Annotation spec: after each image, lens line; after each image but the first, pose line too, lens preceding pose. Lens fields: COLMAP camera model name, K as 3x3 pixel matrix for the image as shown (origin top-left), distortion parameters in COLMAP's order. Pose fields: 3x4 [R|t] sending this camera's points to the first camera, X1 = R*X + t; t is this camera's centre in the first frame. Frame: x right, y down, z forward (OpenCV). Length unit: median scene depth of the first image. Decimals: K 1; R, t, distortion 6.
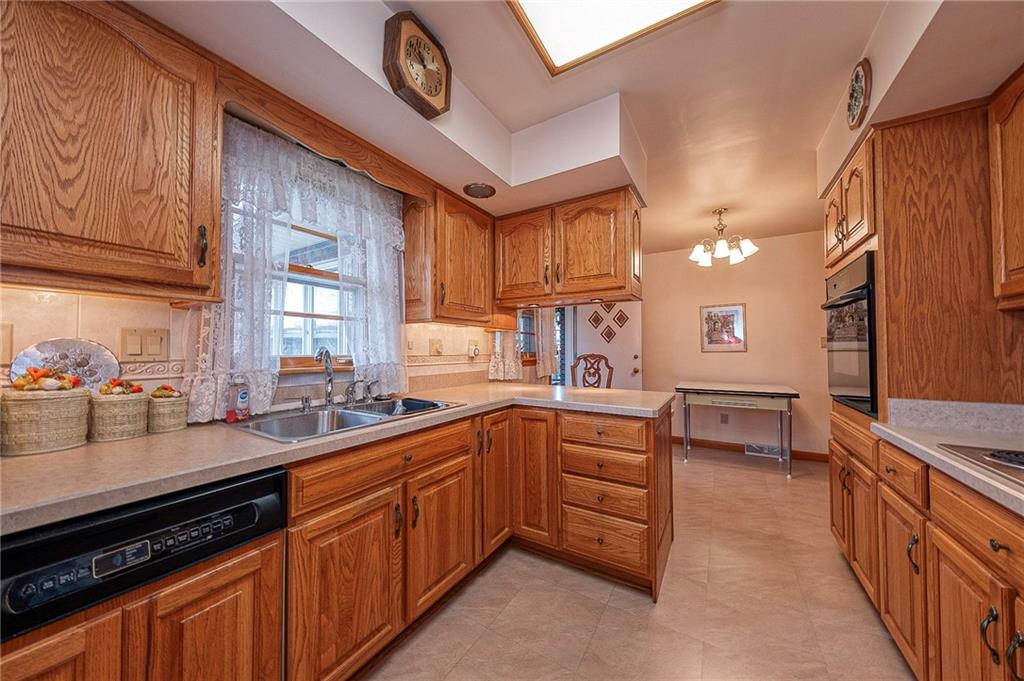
lens RADIAL K [[339.9, 0, 516.8], [0, 339.9, 343.7], [0, 0, 1]] dist [0.002843, -0.001485]
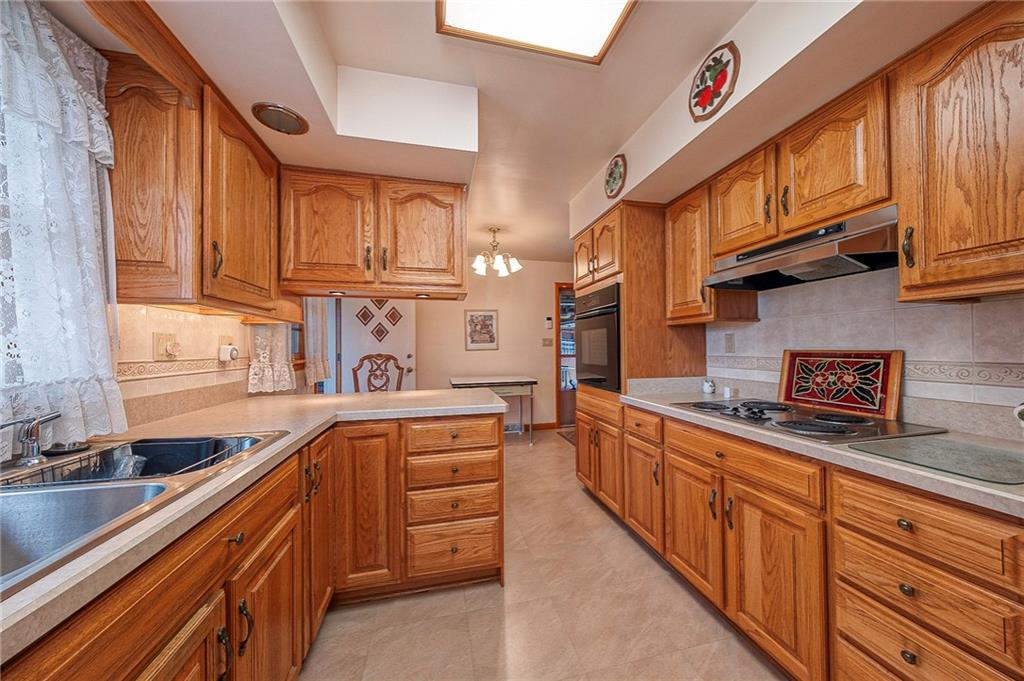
lens RADIAL K [[339.9, 0, 518.1], [0, 339.9, 344.4], [0, 0, 1]] dist [0.002843, -0.001485]
pose [[0.715333, 0.002759, 0.698778, -0.271052], [-0.006435, 0.999976, 0.002639, 0.001151], [-0.698754, -0.006384, 0.715334, 0.184825]]
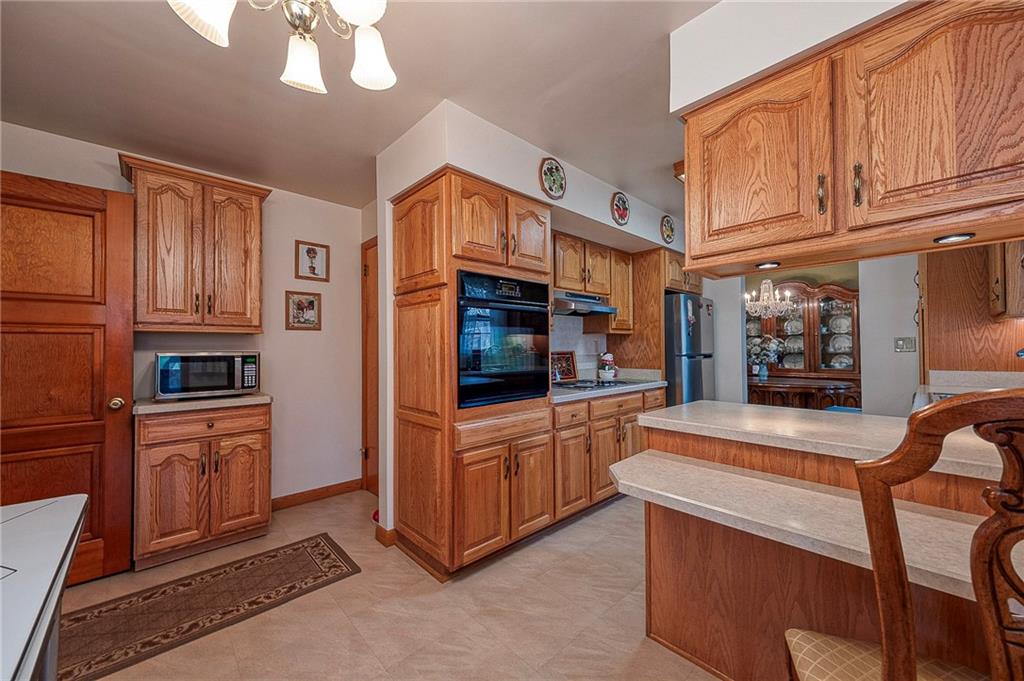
lens RADIAL K [[380.7, 0, 511.2], [0, 380.7, 343.4], [0, 0, 1]] dist [-0.000382, -0.000005]
pose [[-0.963606, 0.014135, 0.266951, 0.639485], [0.004231, 0.999283, -0.037637, 0.045872], [-0.267292, -0.035138, -0.962975, 2.183110]]
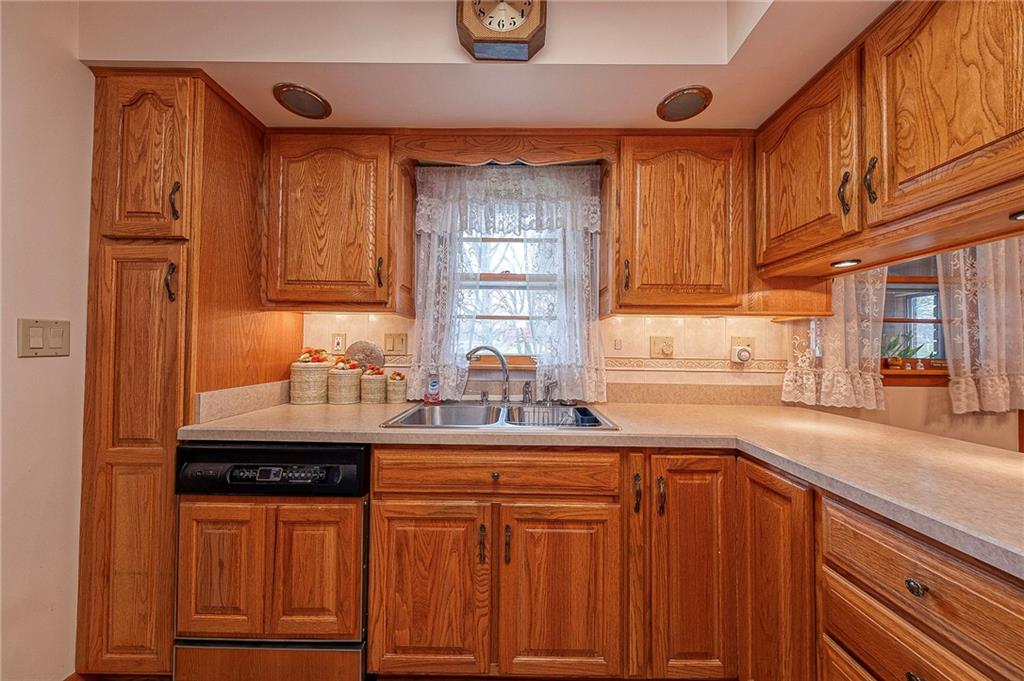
lens RADIAL K [[339.9, 0, 515.6], [0, 339.9, 345.0], [0, 0, 1]] dist [0.002843, -0.001485]
pose [[0.511429, -0.003856, -0.859317, 0.308517], [0.002901, 0.999992, -0.002761, 0.008529], [0.859321, -0.001081, 0.511436, 0.433691]]
